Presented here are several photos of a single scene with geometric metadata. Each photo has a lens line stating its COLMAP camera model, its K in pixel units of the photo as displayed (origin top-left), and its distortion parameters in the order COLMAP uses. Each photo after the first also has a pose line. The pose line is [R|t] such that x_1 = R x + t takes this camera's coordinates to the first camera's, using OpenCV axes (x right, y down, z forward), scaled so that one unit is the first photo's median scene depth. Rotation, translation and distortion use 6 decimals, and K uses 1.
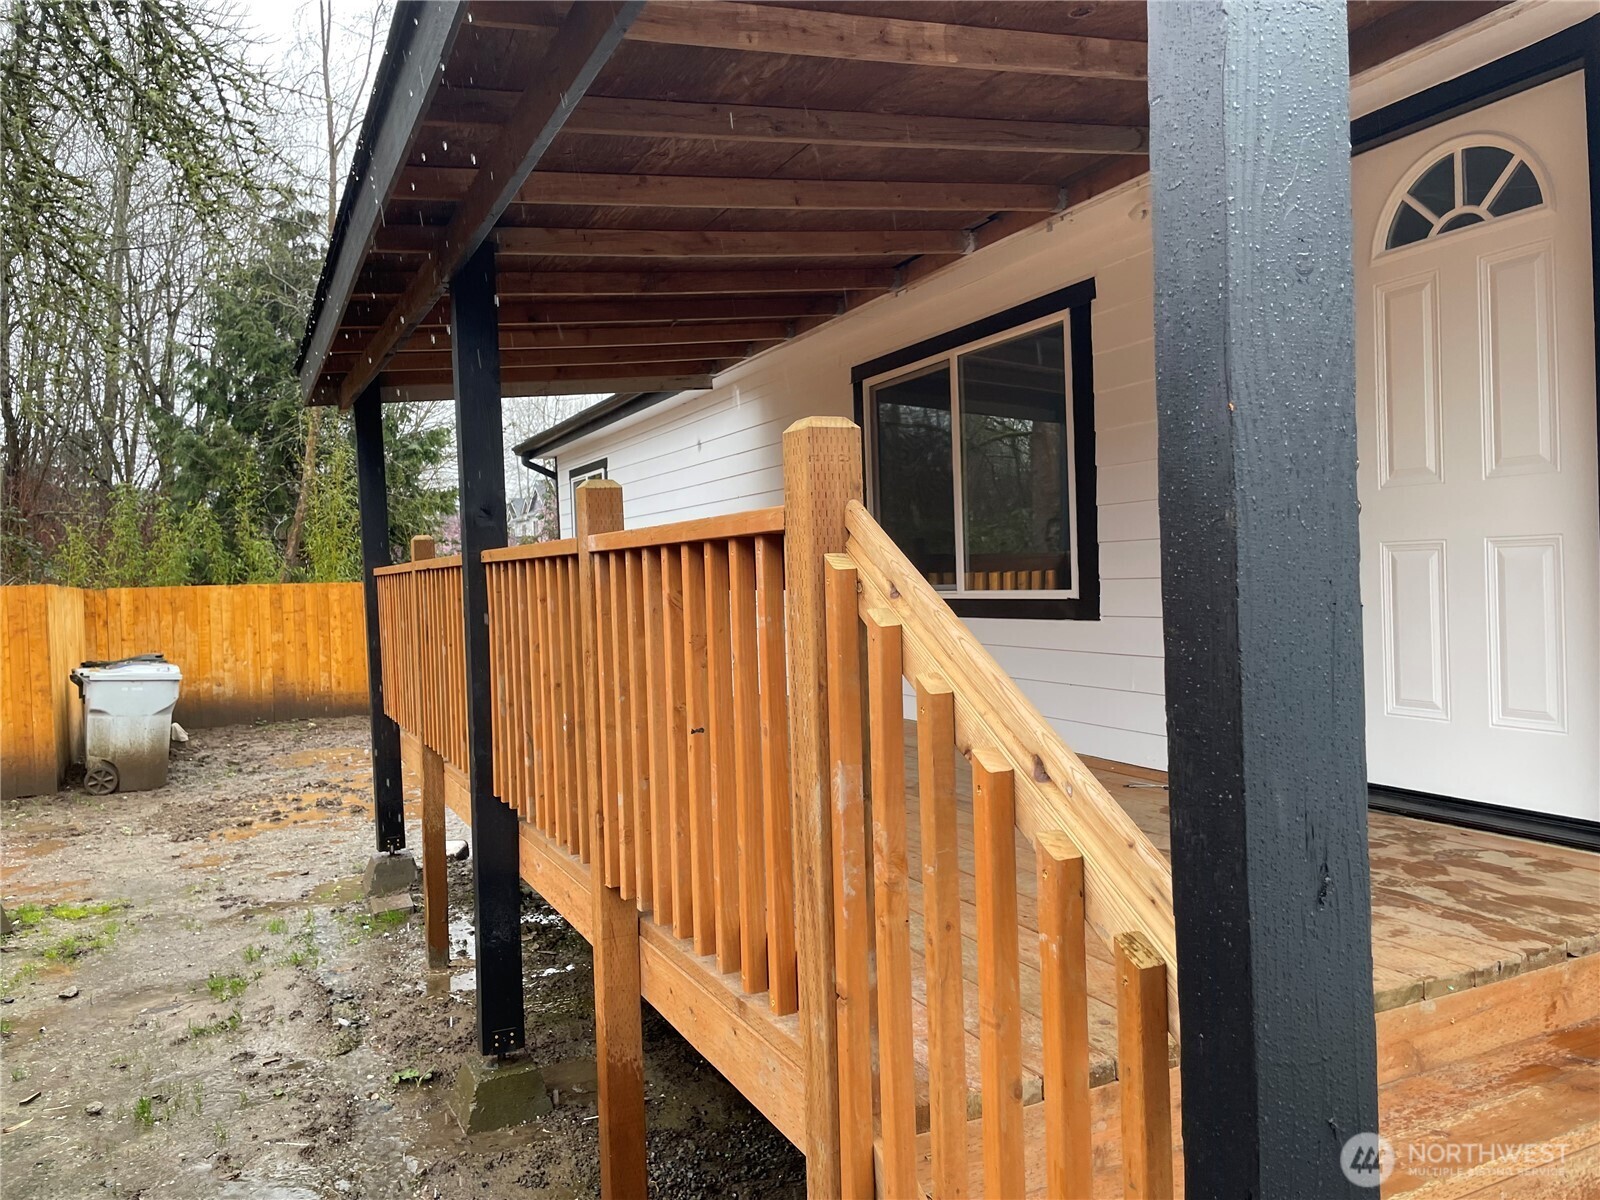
lens RADIAL K [[1220.4, 0, 810.9], [0, 1220.4, 593.1], [0, 0, 1]] dist [0.090211, -0.118507]
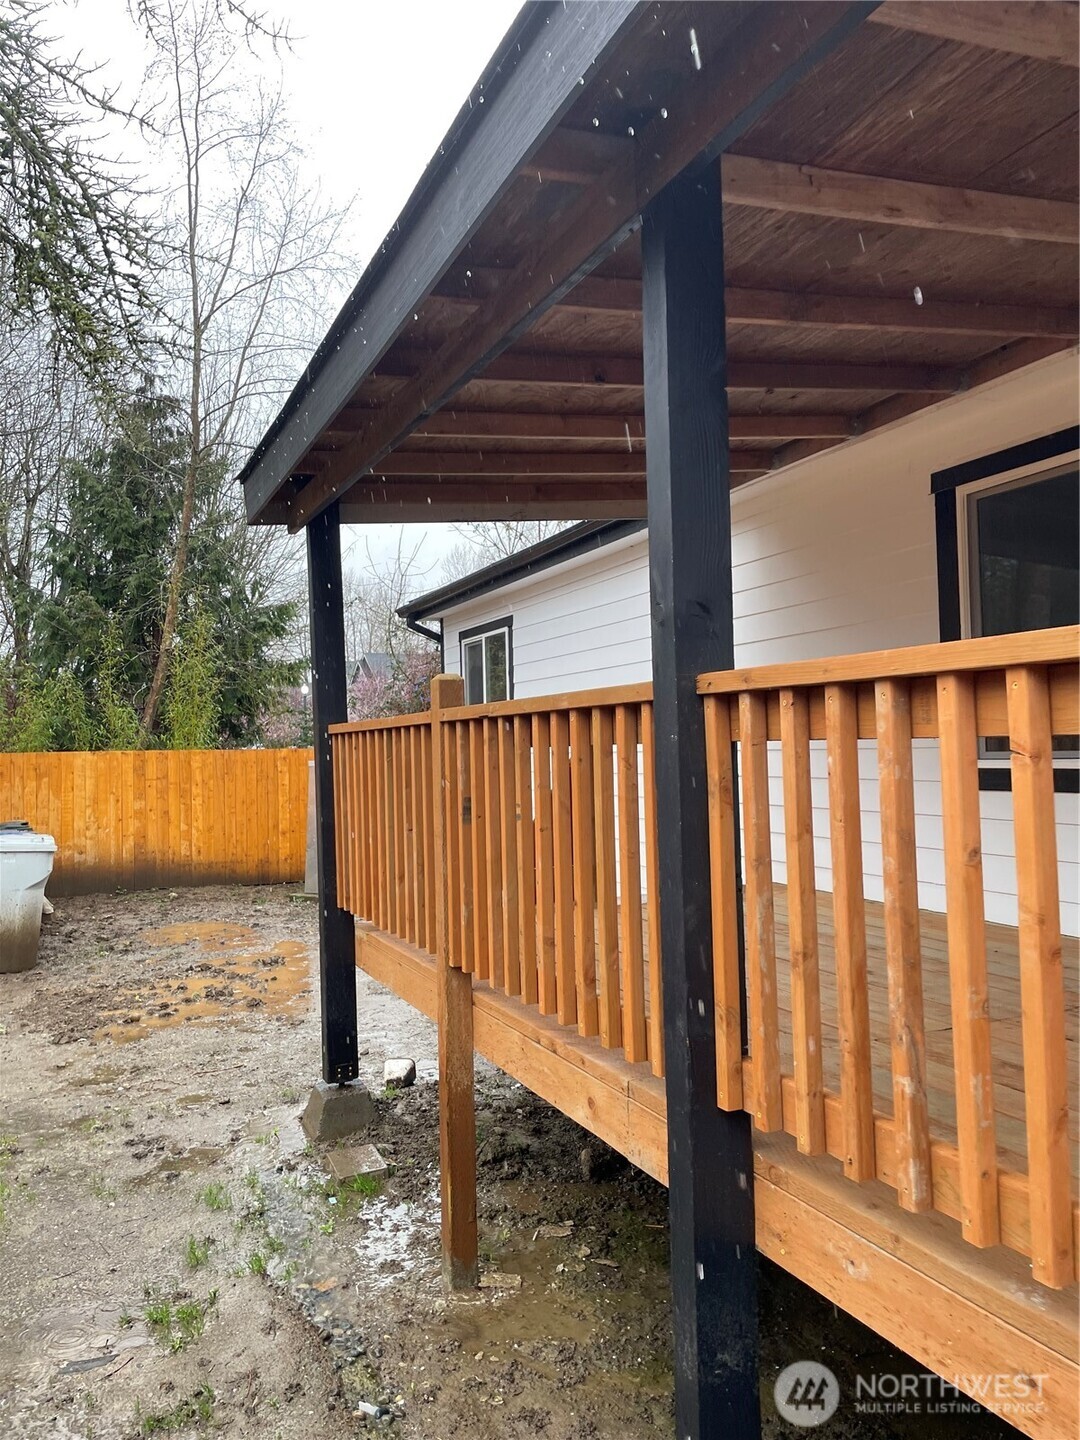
lens RADIAL K [[1089.5, 0, 540.0], [0, 1089.5, 720.0], [0, 0, 1]] dist [0.096288, -0.128617]
pose [[0.999515, 0.007565, -0.030204, -0.104667], [-0.008838, 0.999069, -0.042224, 0.003029], [0.029857, 0.042471, 0.998651, 0.155841]]
